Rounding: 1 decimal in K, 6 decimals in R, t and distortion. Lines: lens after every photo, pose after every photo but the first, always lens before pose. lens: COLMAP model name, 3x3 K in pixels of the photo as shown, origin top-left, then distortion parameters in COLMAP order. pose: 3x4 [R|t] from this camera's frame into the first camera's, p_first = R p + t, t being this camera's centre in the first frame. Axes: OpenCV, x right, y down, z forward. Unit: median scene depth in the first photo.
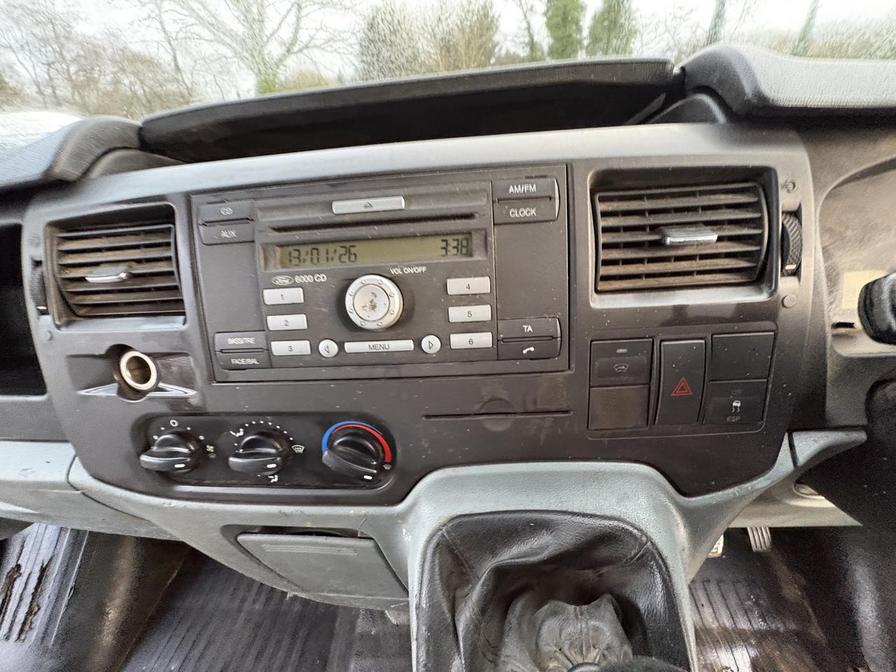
lens RADIAL K [[354.2, 0, 447.2], [0, 354.2, 357.3], [0, 0, 1]] dist [0.002837, -0.001218]
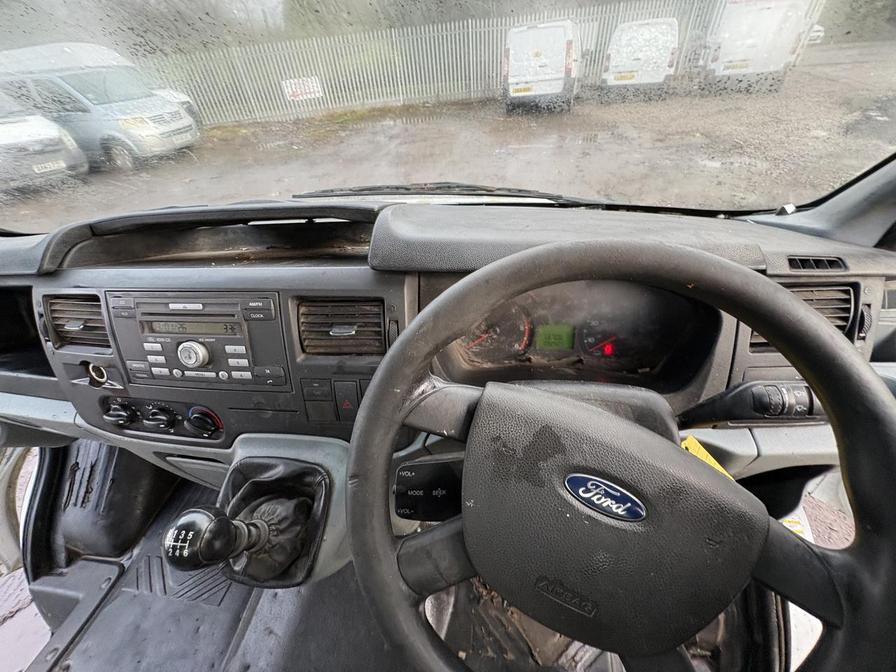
lens RADIAL K [[354.2, 0, 462.4], [0, 354.2, 351.6], [0, 0, 1]] dist [0.002837, -0.001218]
pose [[0.996005, 0.056495, -0.069157, 1.242341], [-0.045379, 0.987199, 0.152904, -0.465770], [0.076910, -0.149155, 0.985818, -0.735450]]
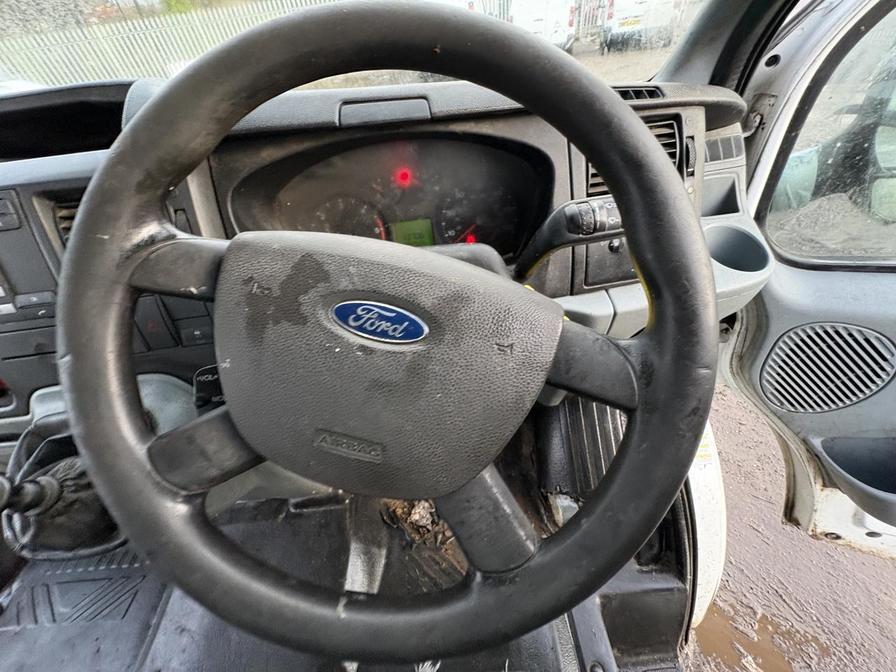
lens RADIAL K [[354.2, 0, 458.6], [0, 354.2, 345.5], [0, 0, 1]] dist [0.002837, -0.001218]
pose [[0.993860, -0.093279, 0.059510, 1.709994], [0.079740, 0.976705, 0.199222, -0.037171], [-0.076707, -0.193253, 0.978146, -0.624542]]
